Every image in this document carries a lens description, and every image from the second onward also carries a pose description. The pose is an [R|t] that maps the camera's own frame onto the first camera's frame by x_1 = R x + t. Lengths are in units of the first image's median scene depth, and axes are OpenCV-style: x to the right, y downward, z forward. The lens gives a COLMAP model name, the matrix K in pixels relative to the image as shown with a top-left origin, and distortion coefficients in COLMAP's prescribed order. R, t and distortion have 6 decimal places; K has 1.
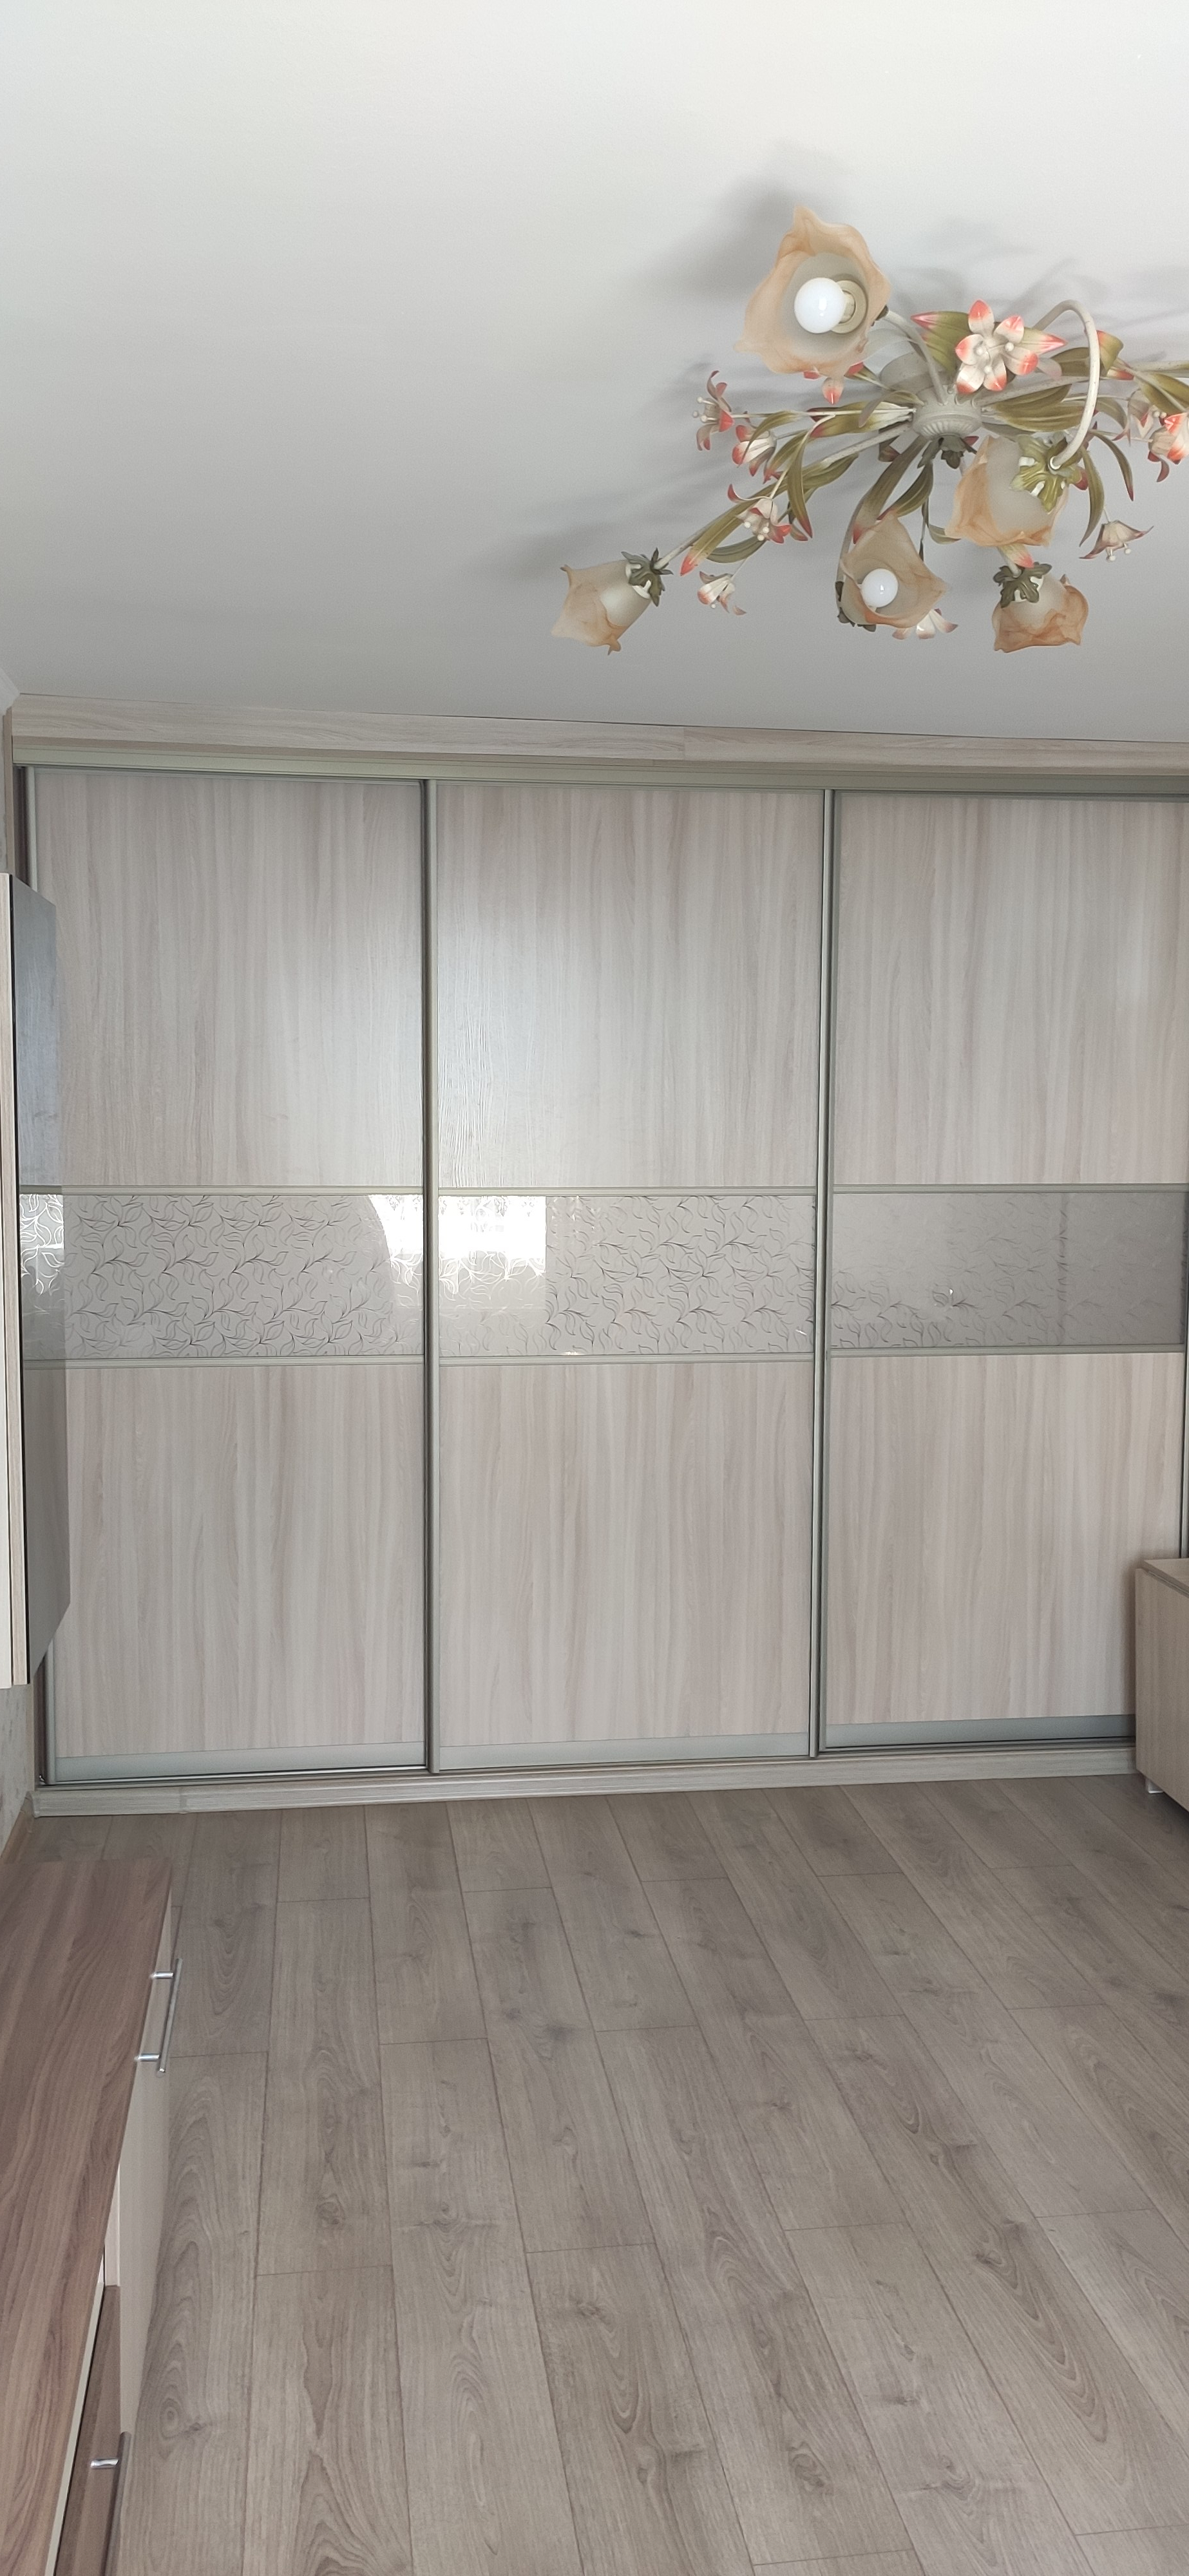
lens RADIAL K [[1949.6, 0, 582.9], [0, 1949.6, 1264.1], [0, 0, 1]] dist [0.080865, -0.128936]
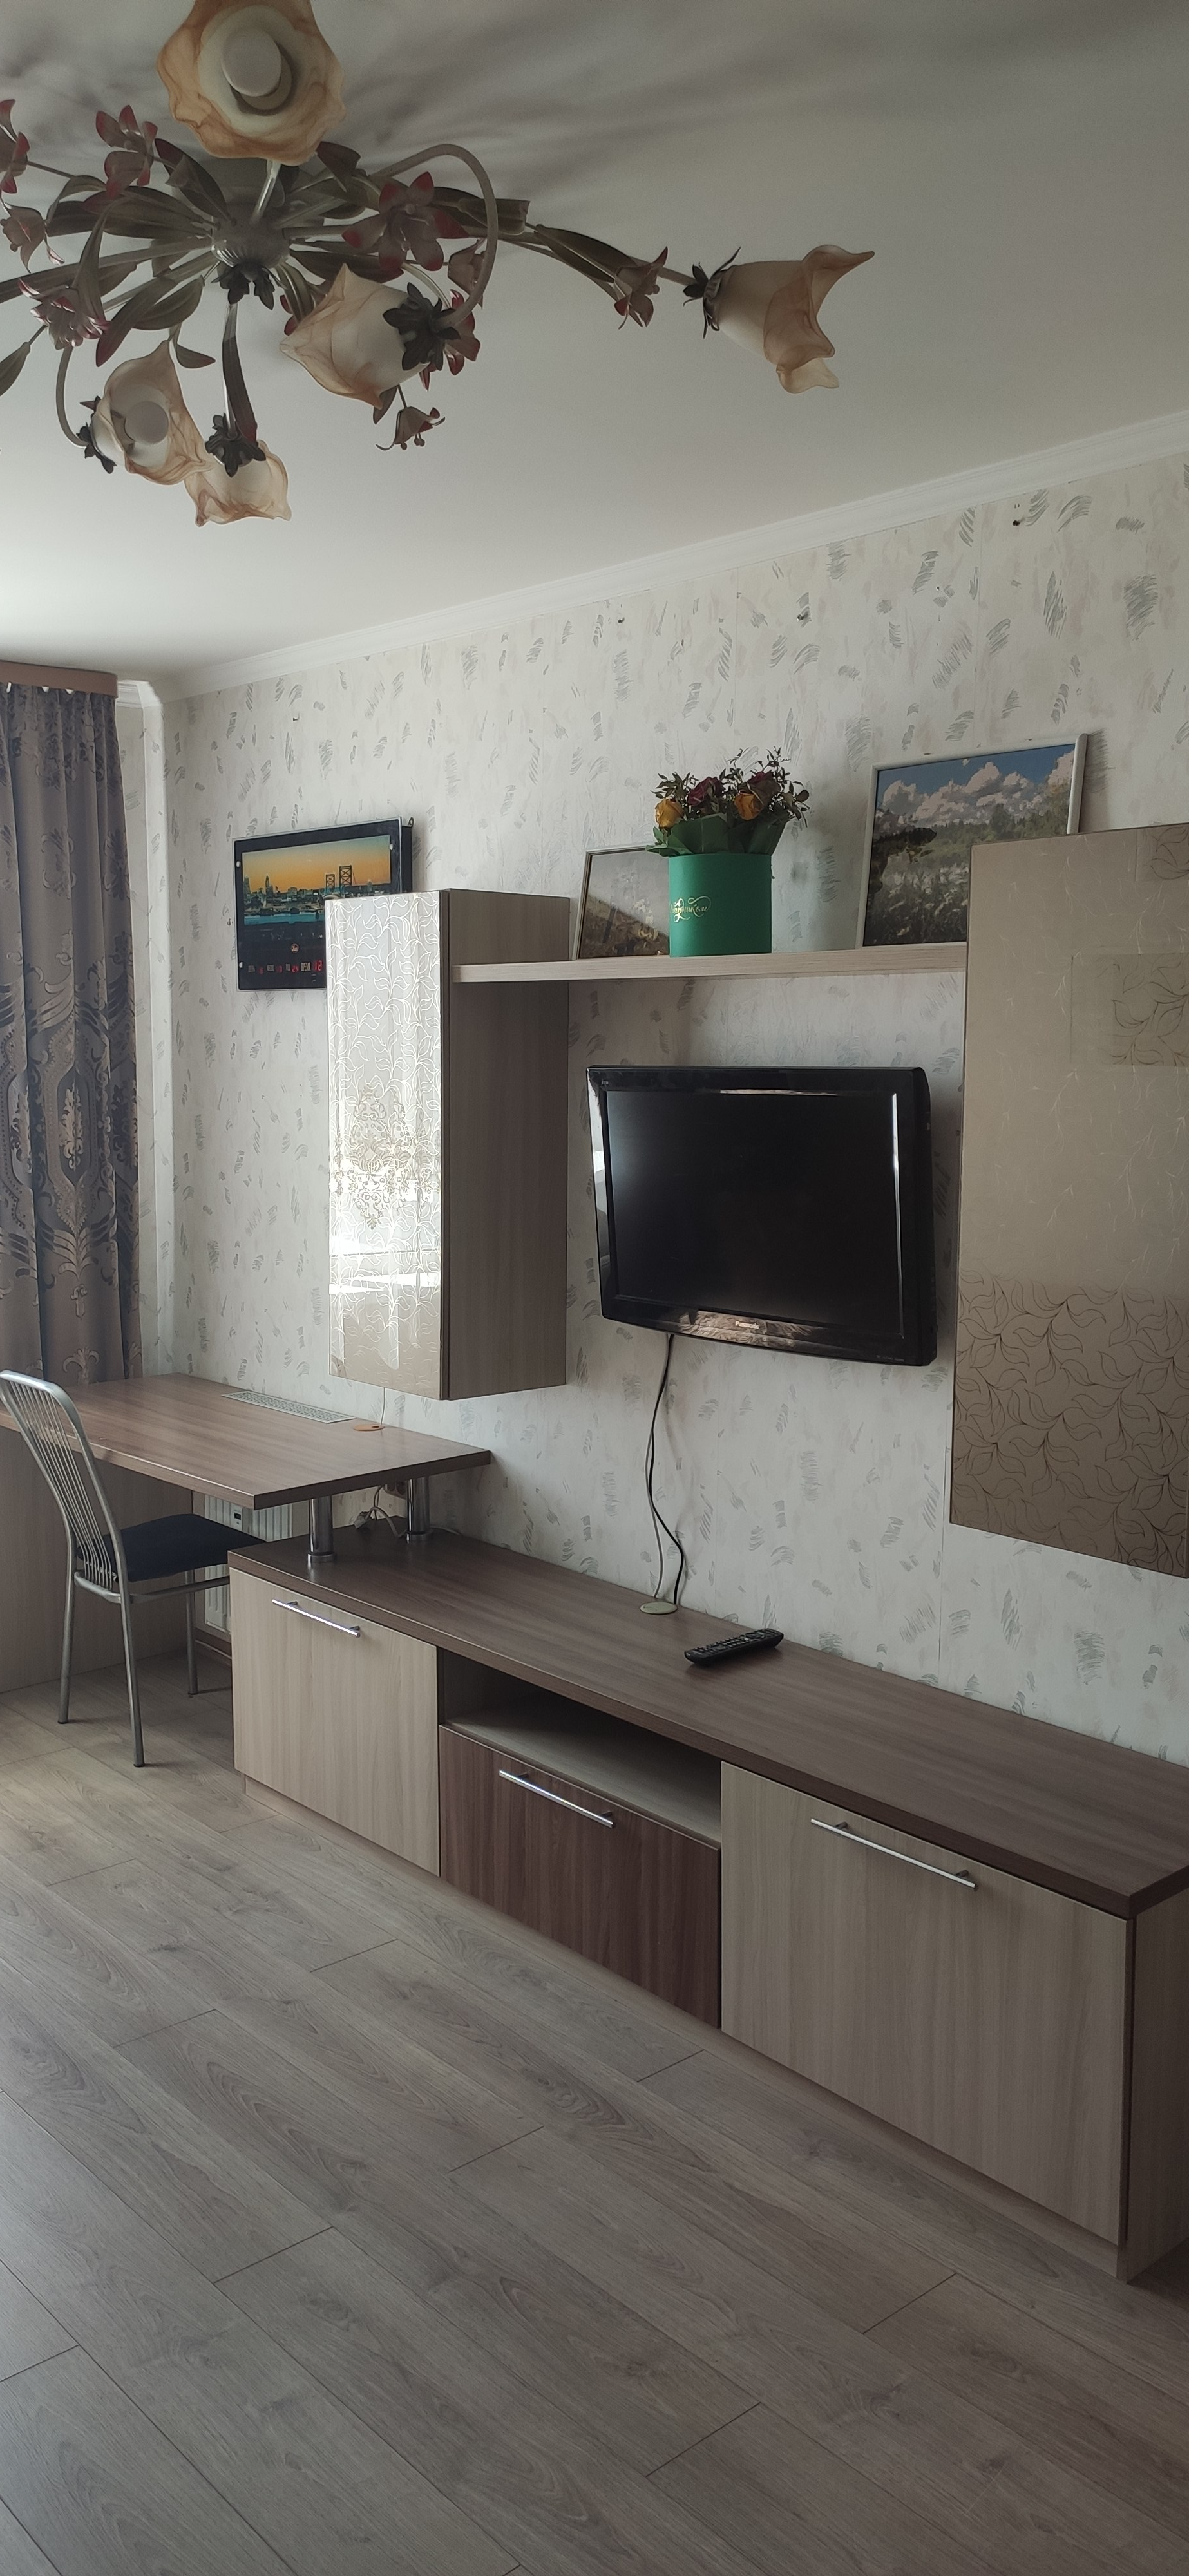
lens RADIAL K [[1949.6, 0, 600.4], [0, 1949.6, 1276.6], [0, 0, 1]] dist [0.080865, -0.128936]
pose [[-0.833089, 0.056231, -0.550273, 0.449700], [-0.052623, 0.982250, 0.180043, -0.115231], [0.550630, 0.178949, -0.815343, 1.514638]]
